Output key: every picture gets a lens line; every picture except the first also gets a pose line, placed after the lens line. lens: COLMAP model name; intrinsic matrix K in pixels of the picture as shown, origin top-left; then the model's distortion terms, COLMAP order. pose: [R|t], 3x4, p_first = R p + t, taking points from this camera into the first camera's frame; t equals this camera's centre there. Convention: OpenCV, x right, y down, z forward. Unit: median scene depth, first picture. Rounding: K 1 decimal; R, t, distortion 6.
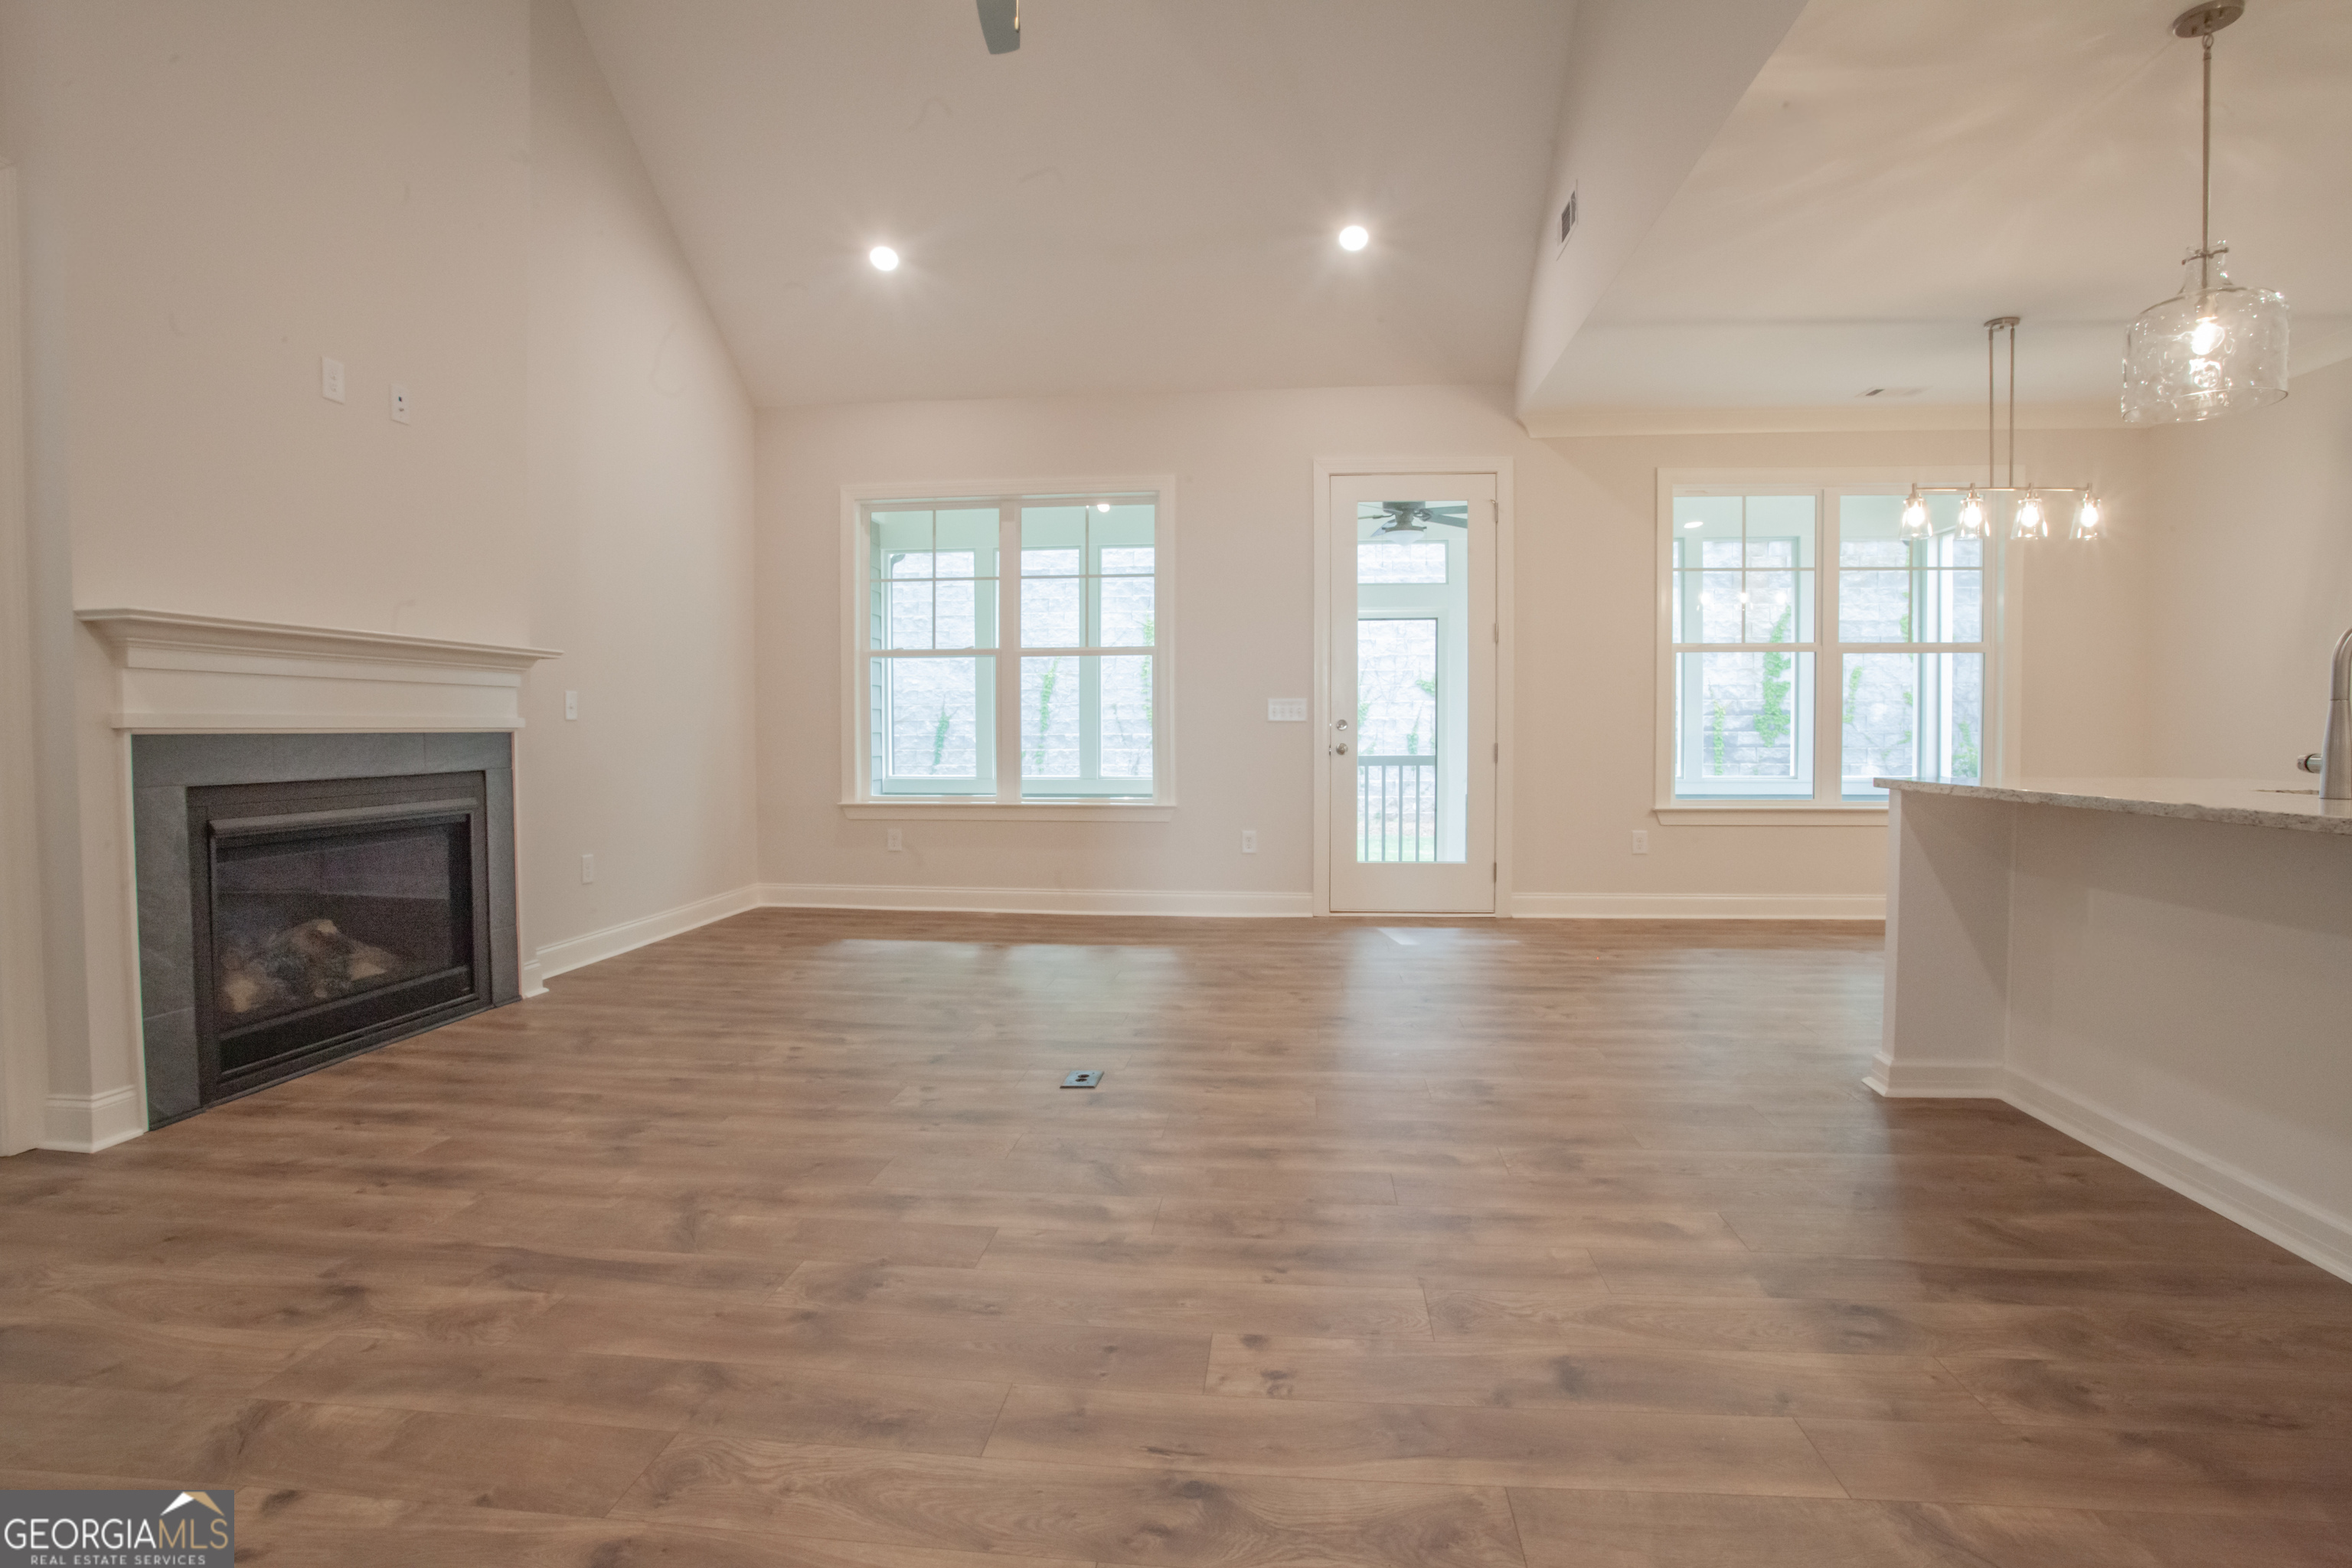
lens RADIAL K [[1147.0, 0, 1178.2], [0, 1147.0, 759.5], [0, 0, 1]] dist [-0.068376, 0.027557]
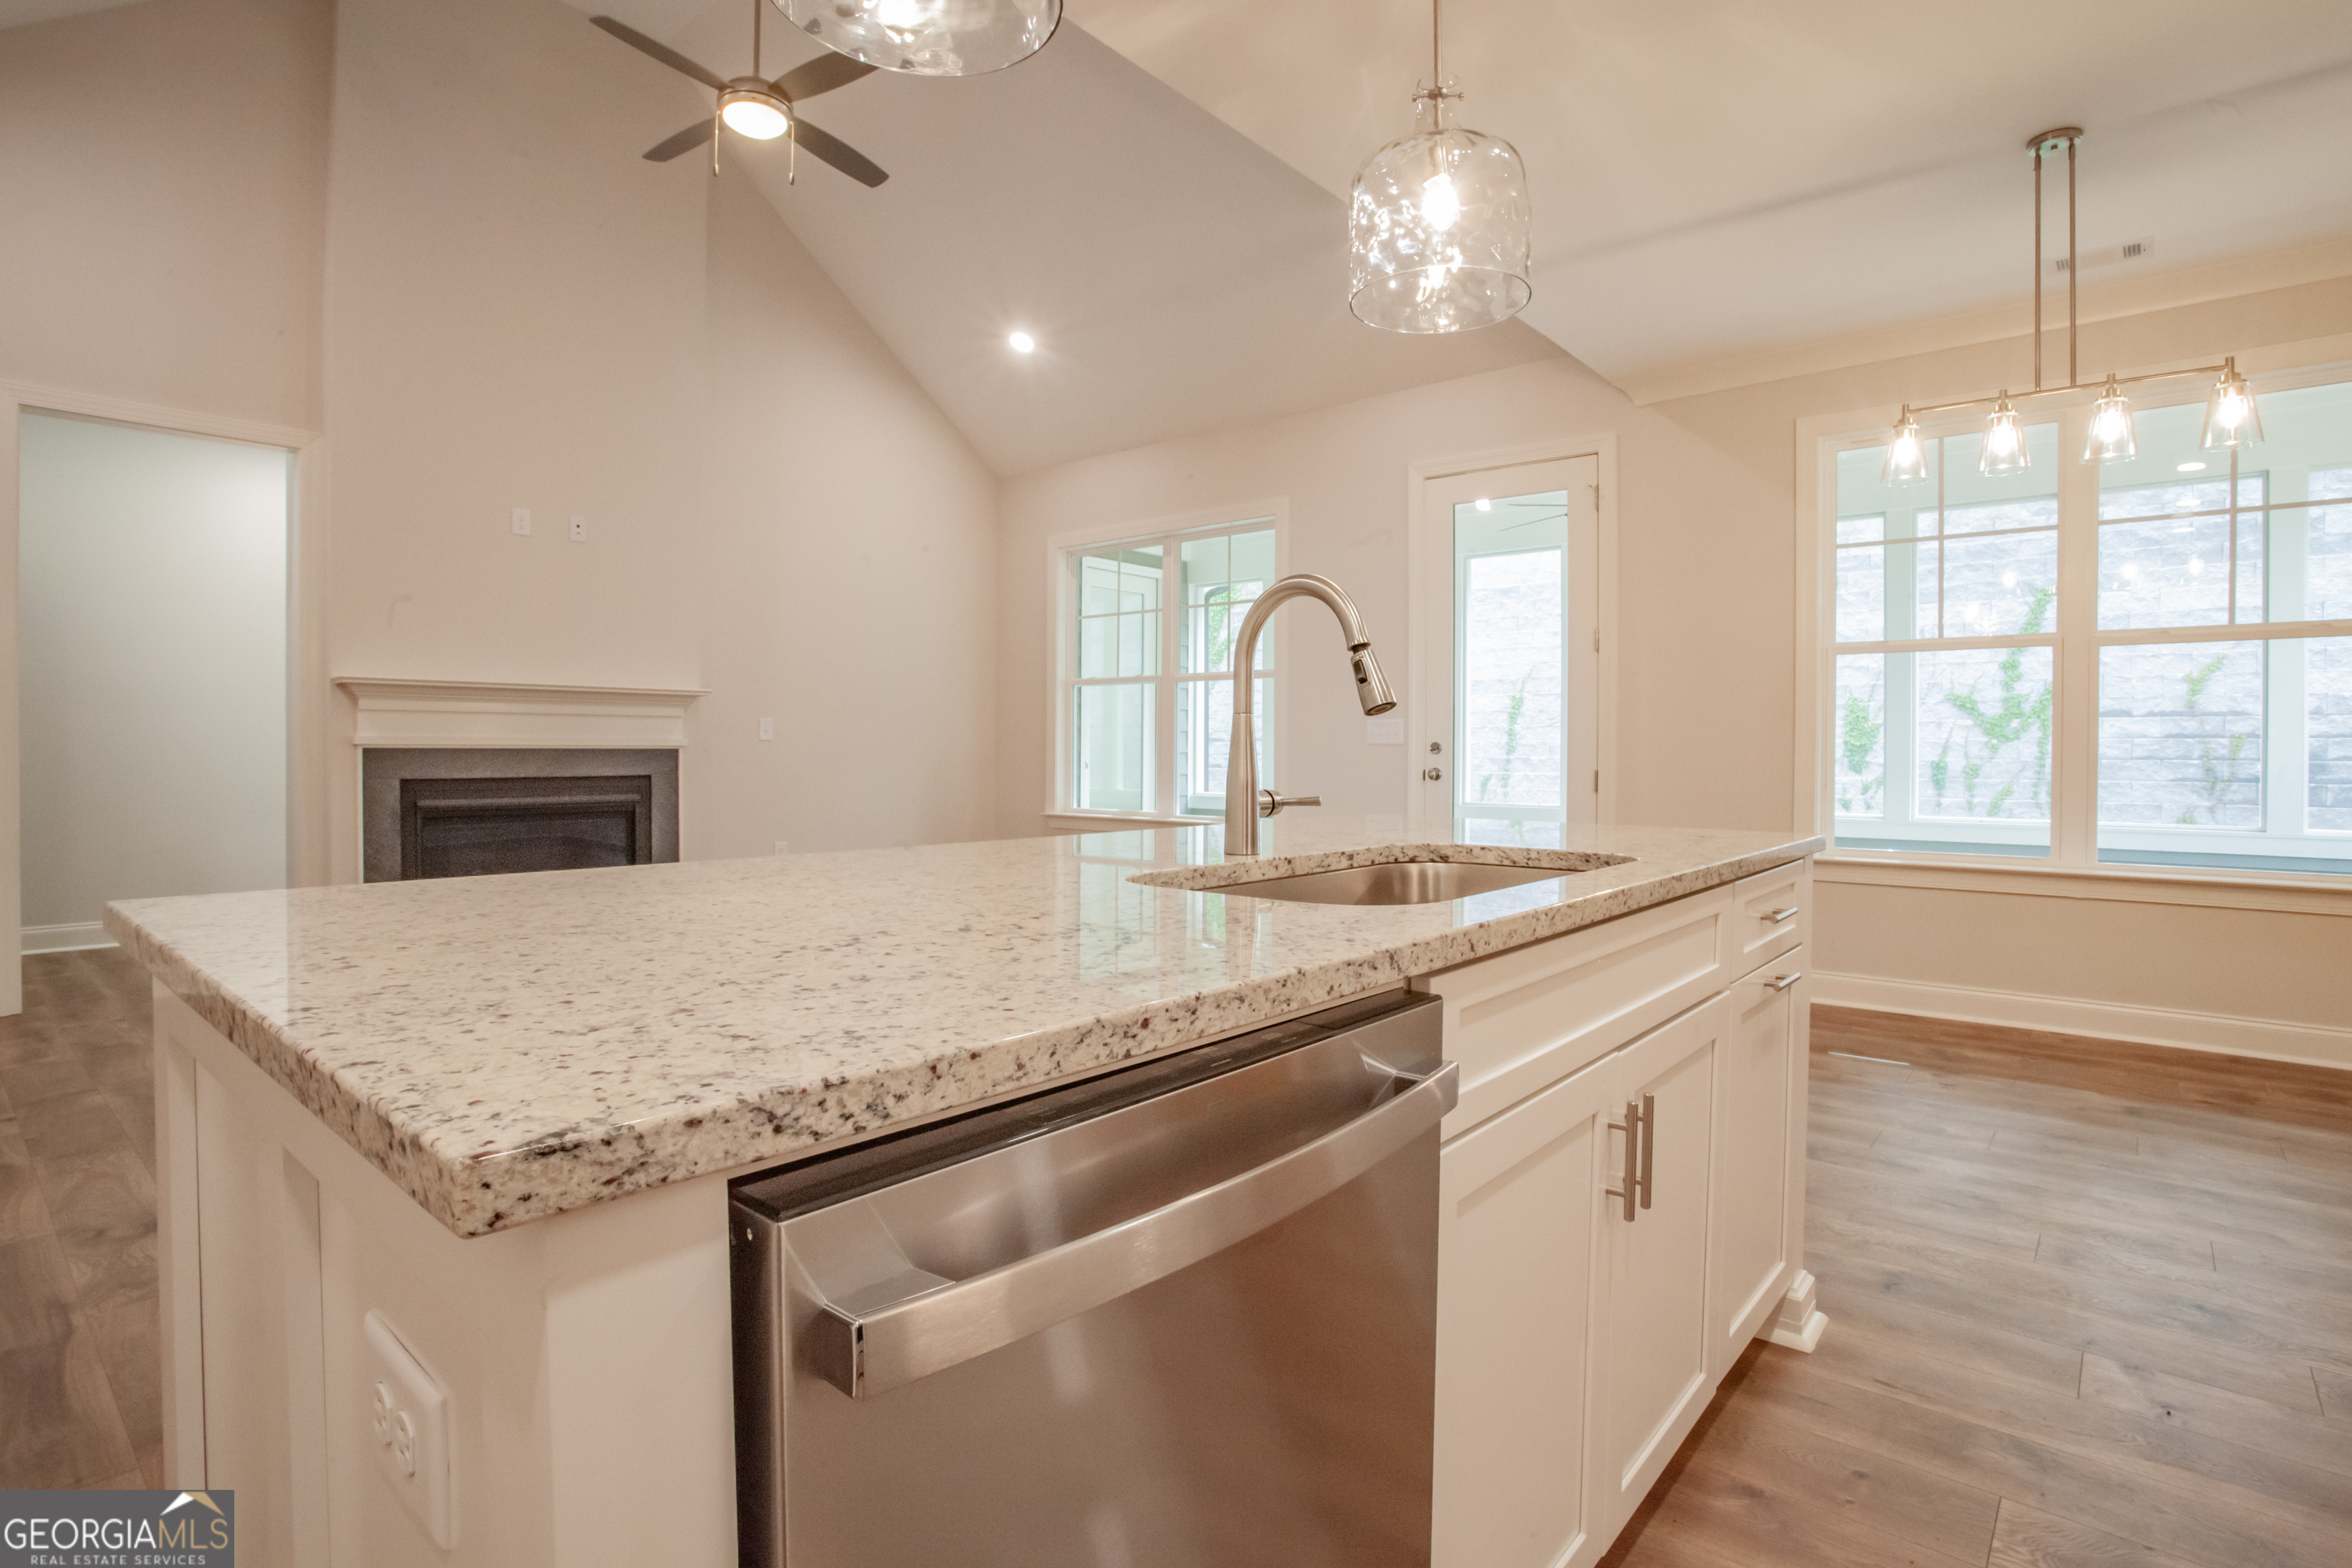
lens RADIAL K [[1147.0, 0, 1178.2], [0, 1147.0, 759.5], [0, 0, 1]] dist [-0.068376, 0.027557]
pose [[0.824790, 0.010750, -0.565337, 0.687868], [-0.021524, 0.999692, -0.012393, -0.006802], [0.565029, 0.022390, 0.824767, 0.174777]]
